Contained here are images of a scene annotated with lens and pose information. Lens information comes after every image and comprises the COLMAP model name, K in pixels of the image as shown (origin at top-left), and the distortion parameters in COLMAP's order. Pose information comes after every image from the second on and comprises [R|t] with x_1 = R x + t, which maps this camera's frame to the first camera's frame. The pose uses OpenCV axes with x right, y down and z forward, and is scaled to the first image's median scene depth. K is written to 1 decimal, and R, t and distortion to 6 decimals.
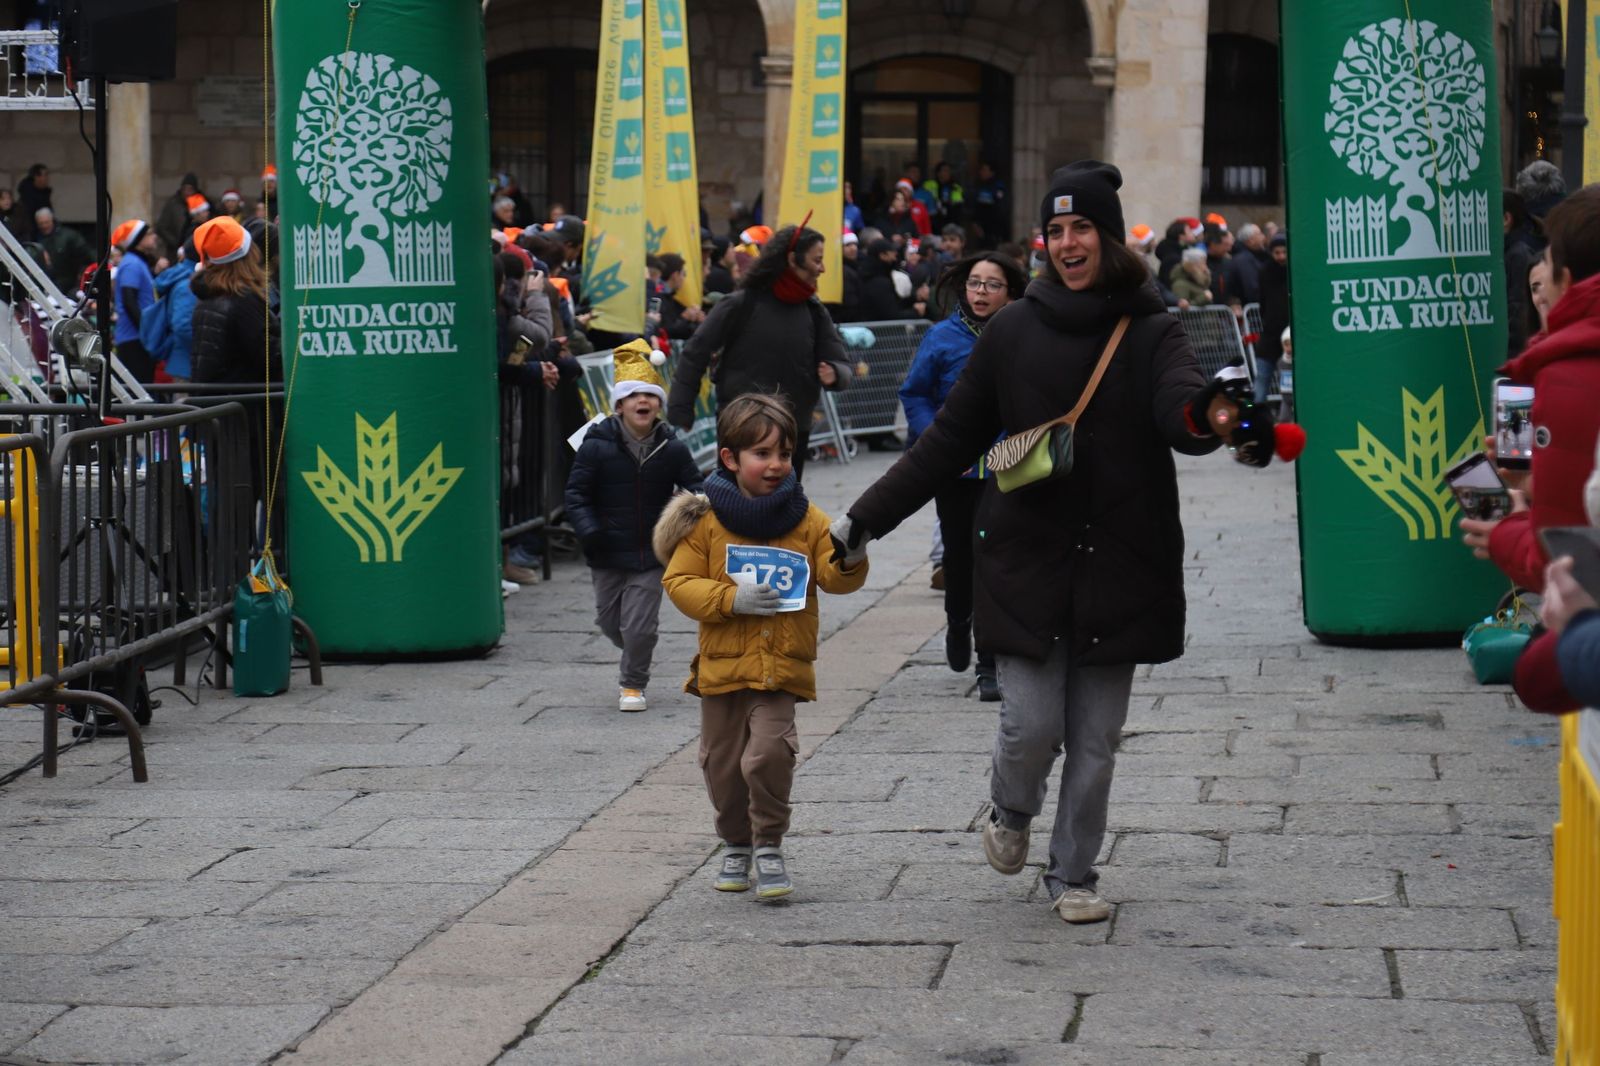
lens RADIAL K [[4020.5, 0, 749.5], [0, 4020.5, 619.3], [0, 0, 1]] dist [0.042036, 0.000000]
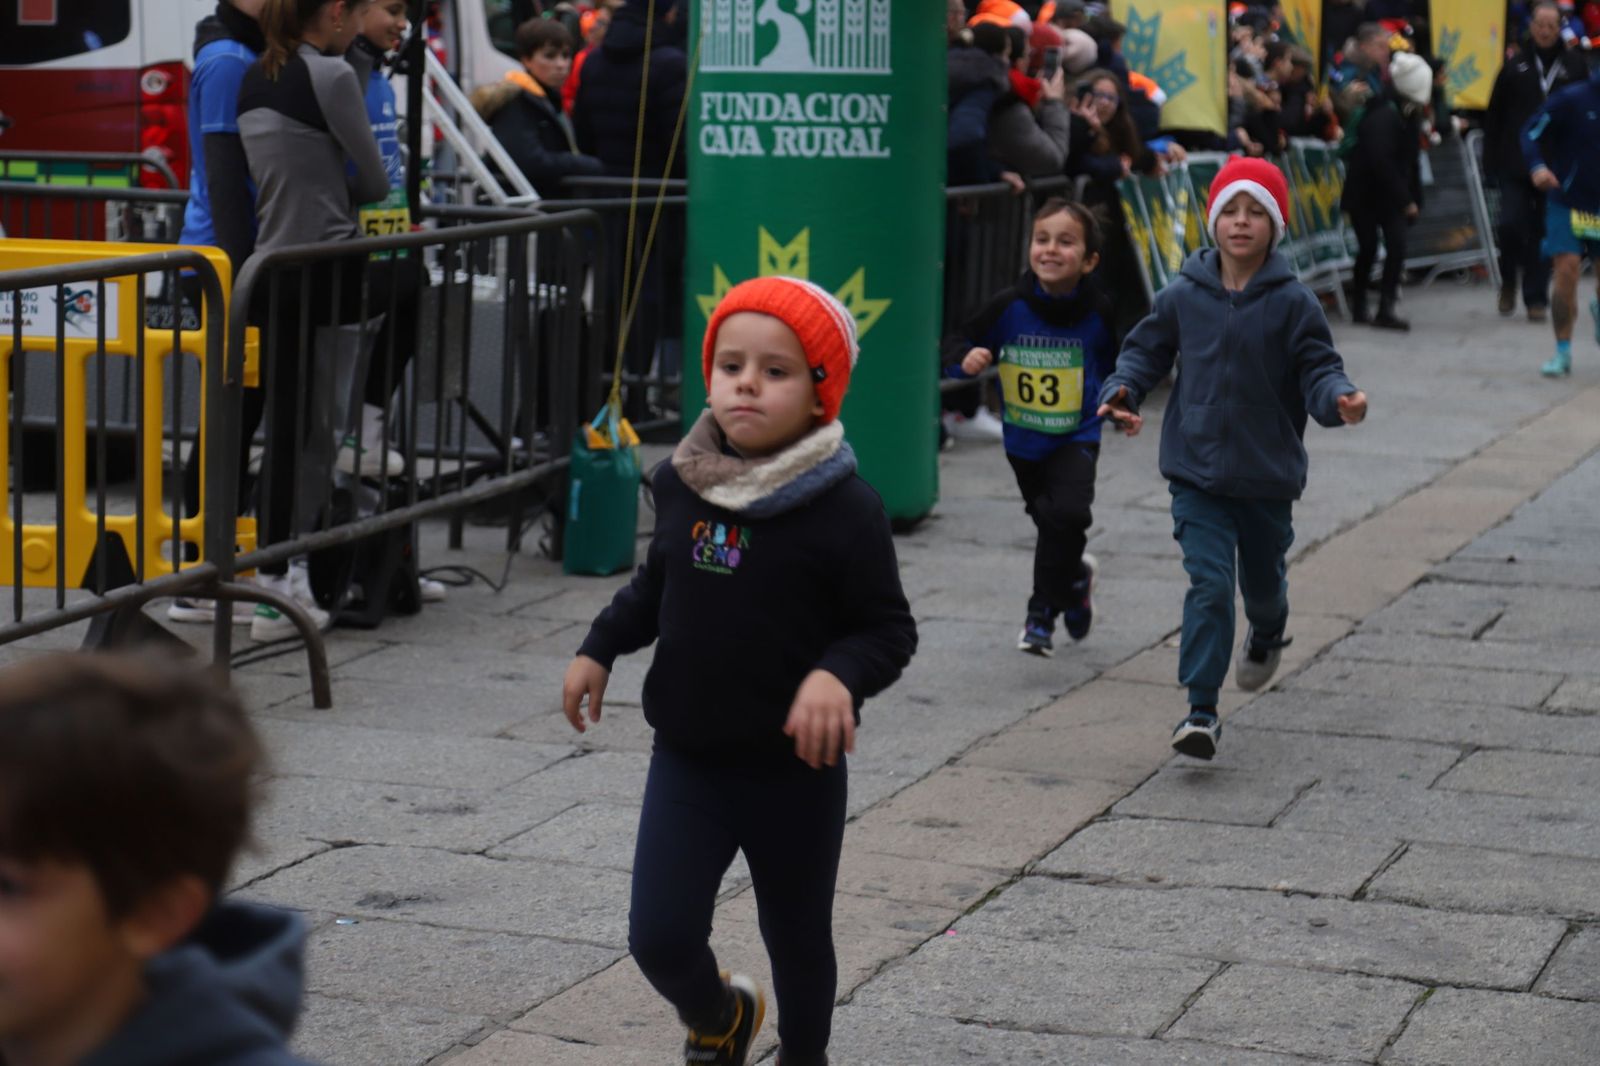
lens RADIAL K [[3681.7, 0, 792.6], [0, 3681.7, 554.7], [0, 0, 1]] dist [0.044601, 0.000000]
pose [[0.978422, 0.064720, -0.196217, 0.059528], [-0.054870, 0.996965, 0.055228, -0.026628], [0.199196, -0.043270, 0.979004, 0.267289]]
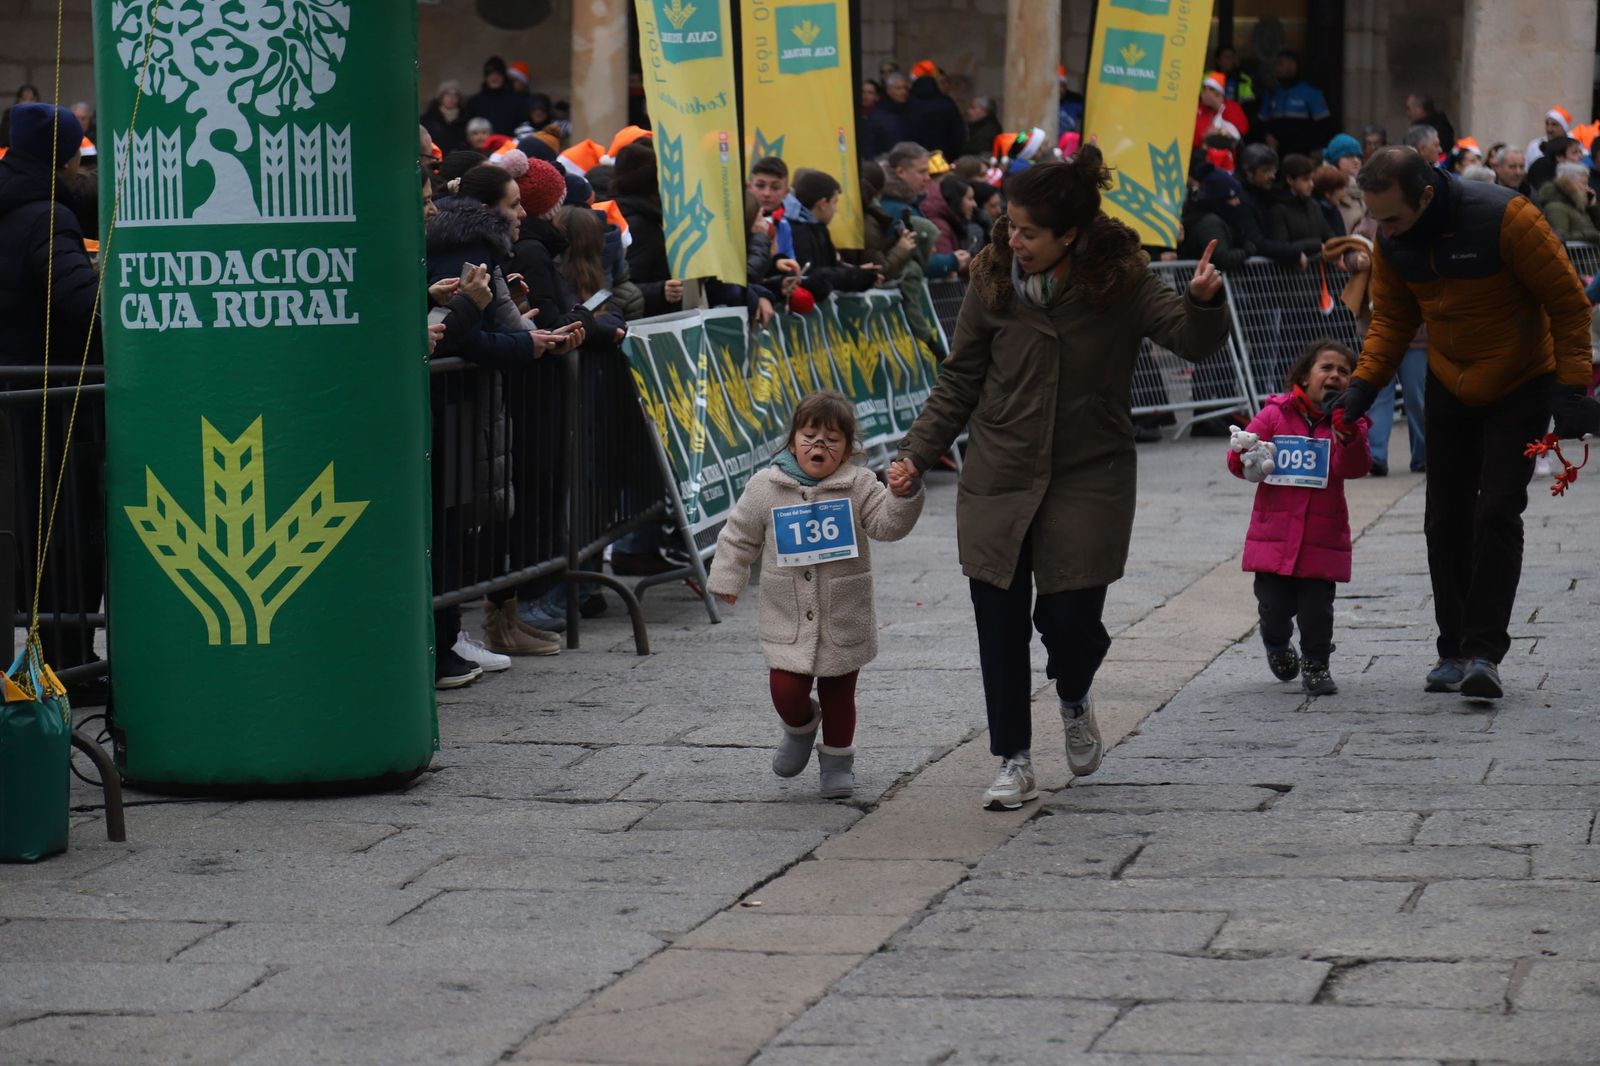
lens RADIAL K [[4751.0, 0, 761.4], [0, 4751.0, 574.1], [0, 0, 1]] dist [0.042603, 0.000000]
pose [[0.997302, 0.006178, -0.073154, 0.049554], [-0.006545, 0.999967, -0.004775, -0.022681], [0.073122, 0.005241, 0.997309, 0.236570]]
